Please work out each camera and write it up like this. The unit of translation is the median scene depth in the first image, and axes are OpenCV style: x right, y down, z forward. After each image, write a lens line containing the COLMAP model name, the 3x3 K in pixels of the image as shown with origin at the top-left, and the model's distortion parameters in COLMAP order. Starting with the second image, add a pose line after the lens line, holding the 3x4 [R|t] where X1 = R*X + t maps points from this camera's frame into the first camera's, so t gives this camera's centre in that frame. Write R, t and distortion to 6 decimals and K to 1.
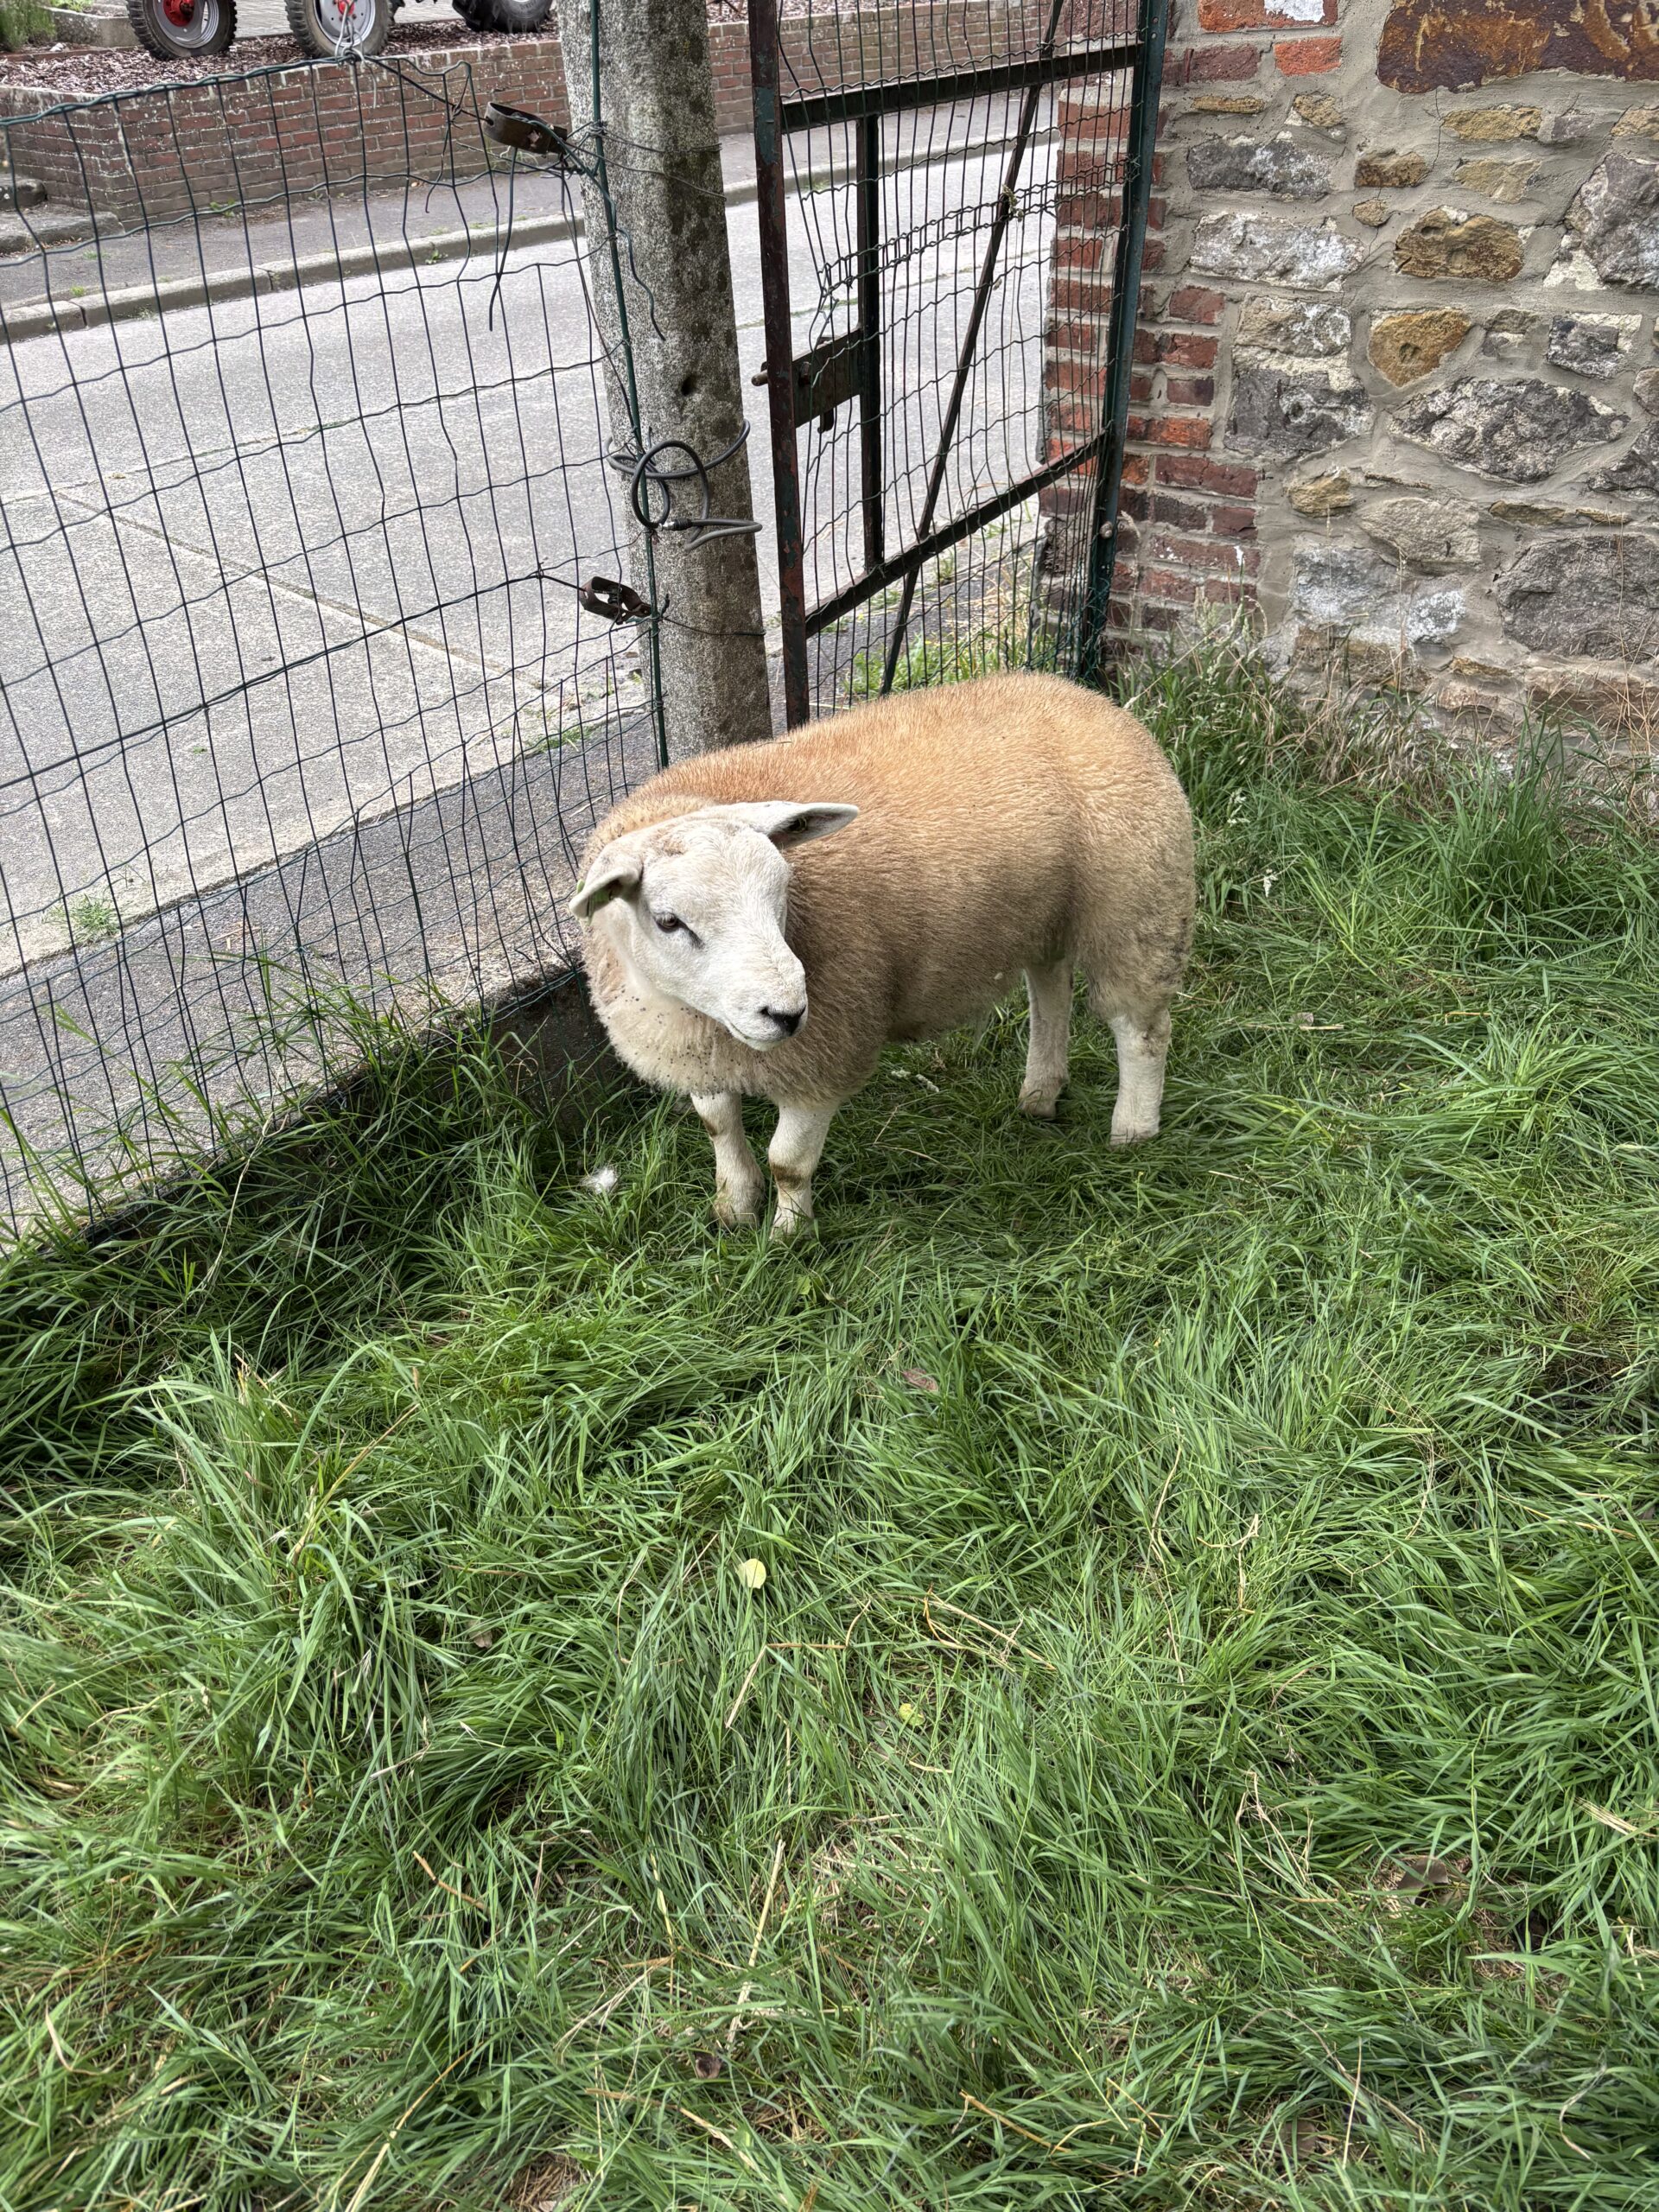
lens RADIAL K [[1651.4, 0, 823.0], [0, 1651.4, 1106.2], [0, 0, 1]] dist [0.027441, -0.037887]
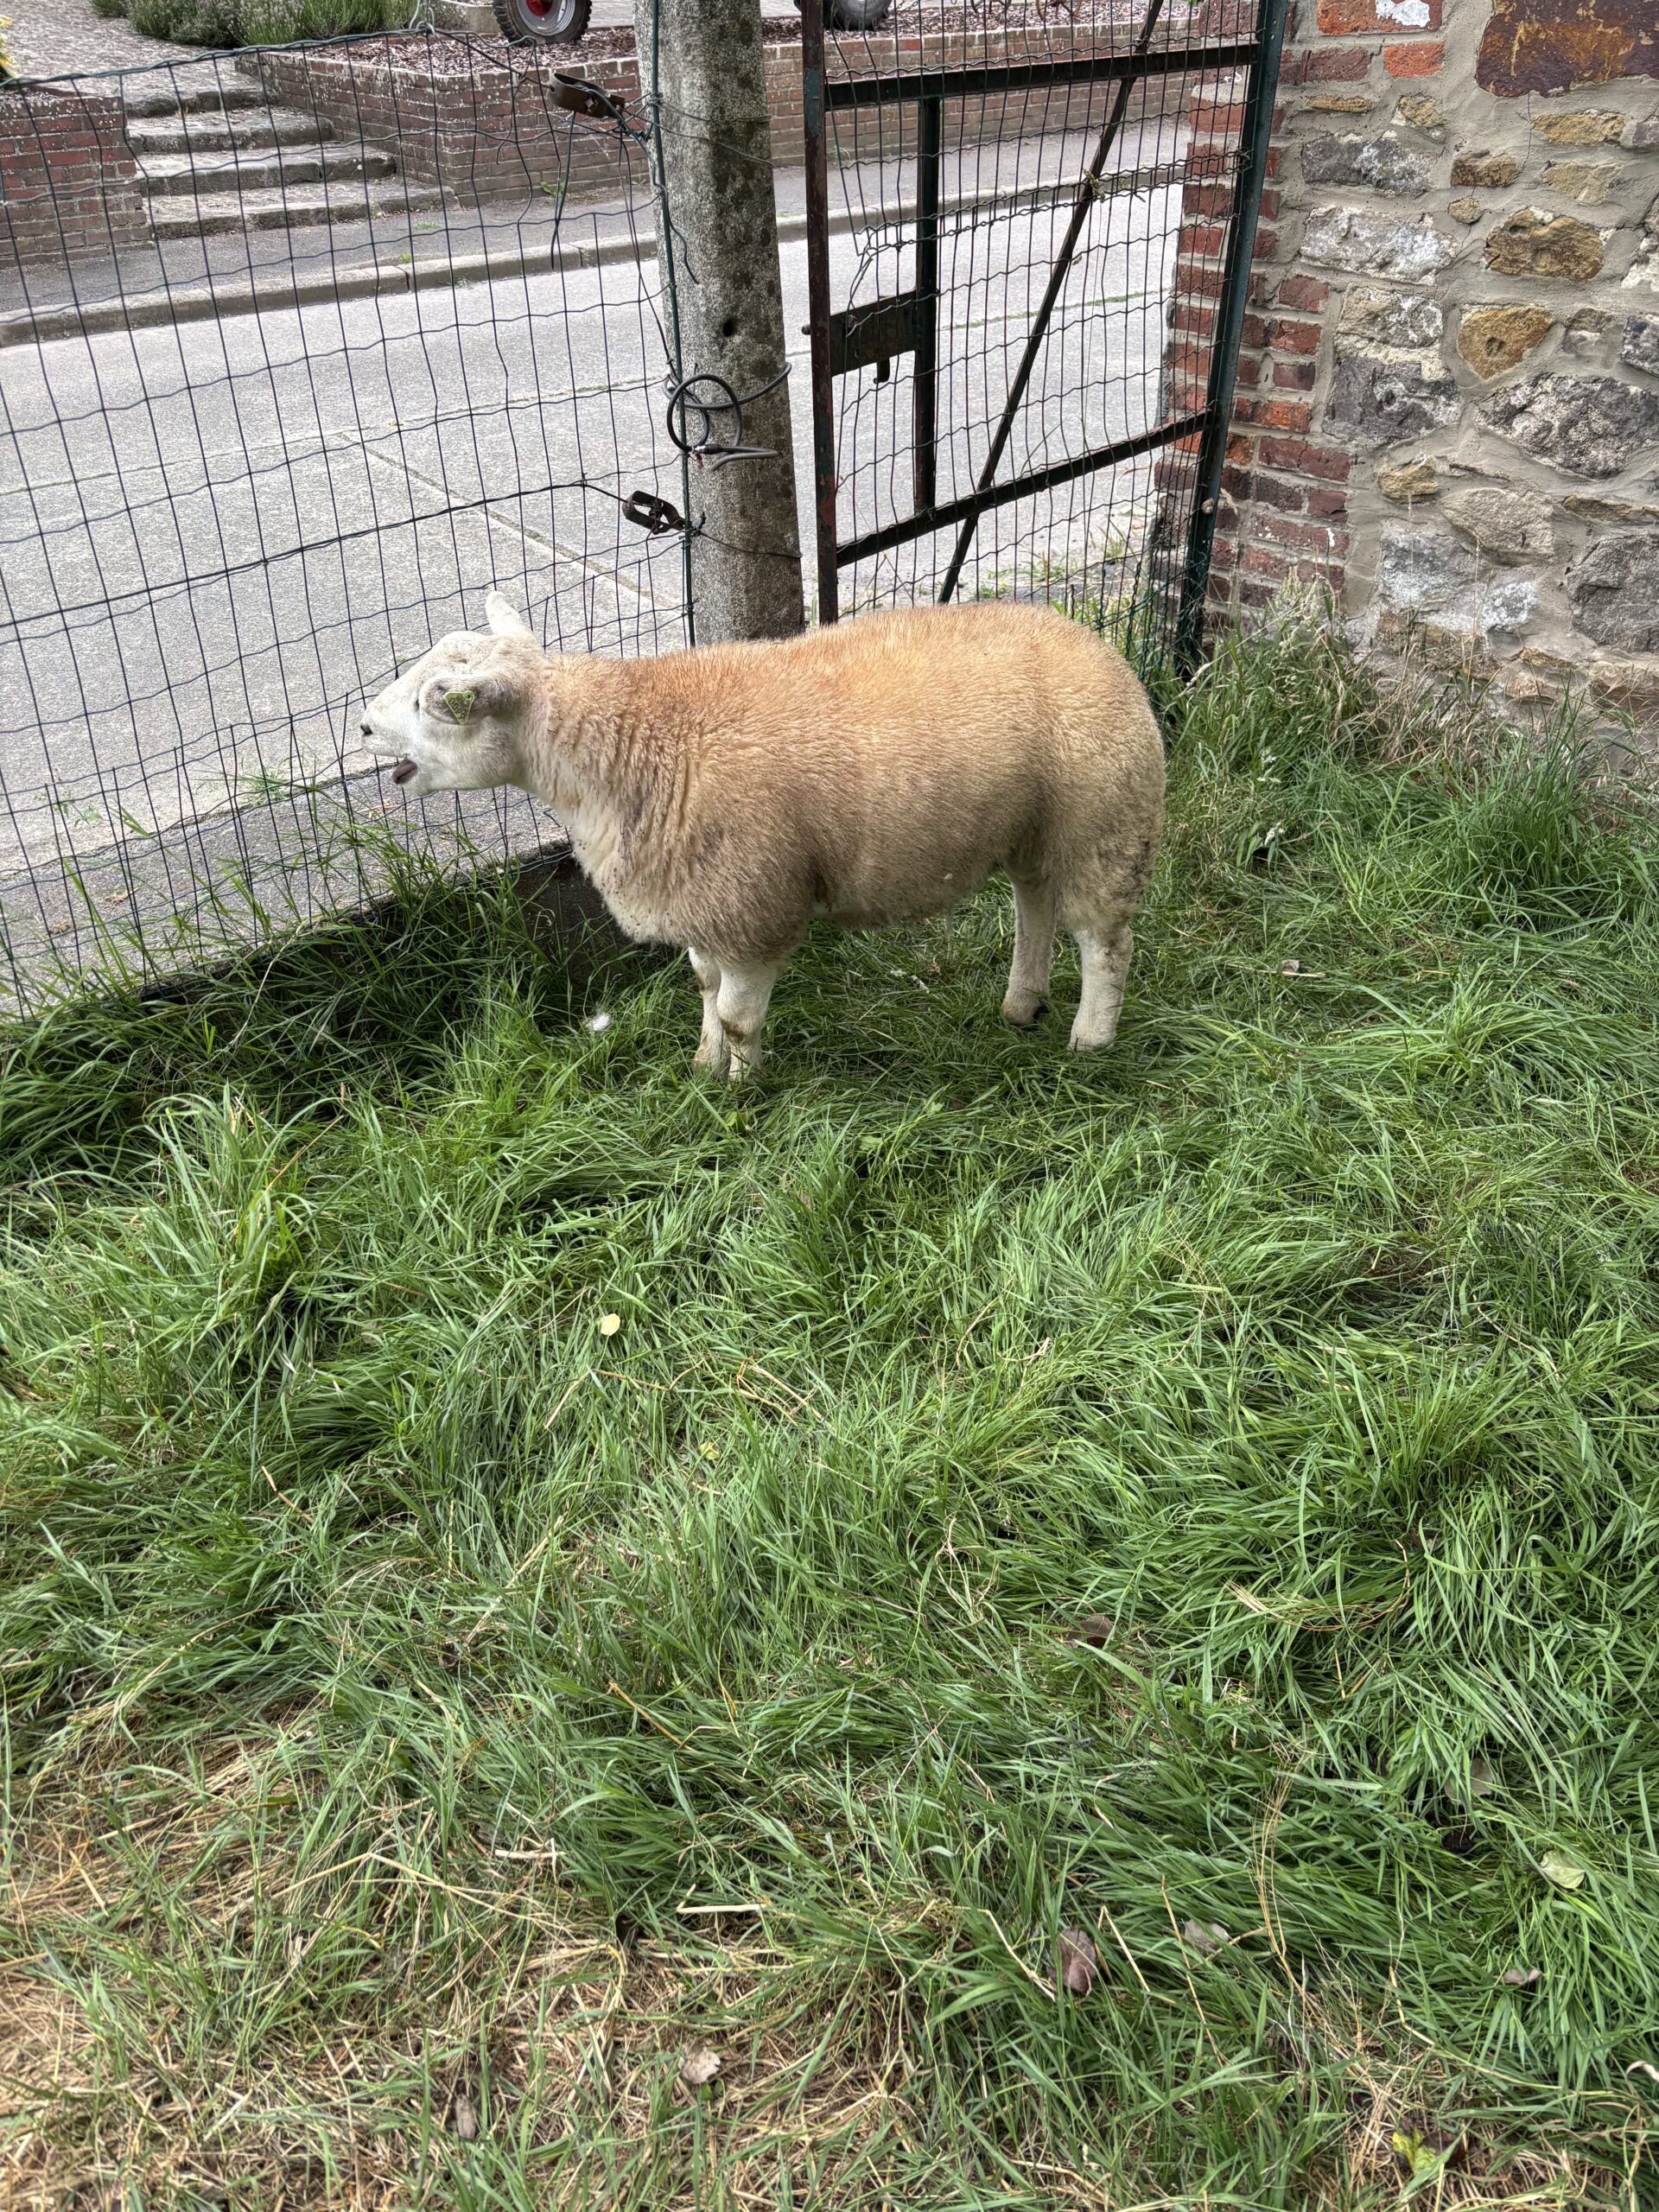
lens RADIAL K [[1651.4, 0, 833.8], [0, 1651.4, 1106.8], [0, 0, 1]] dist [0.027441, -0.037887]
pose [[0.981949, 0.117507, -0.148219, 0.173540], [-0.117620, 0.993026, 0.008035, 0.063758], [0.148130, 0.009544, 0.988922, -0.090822]]
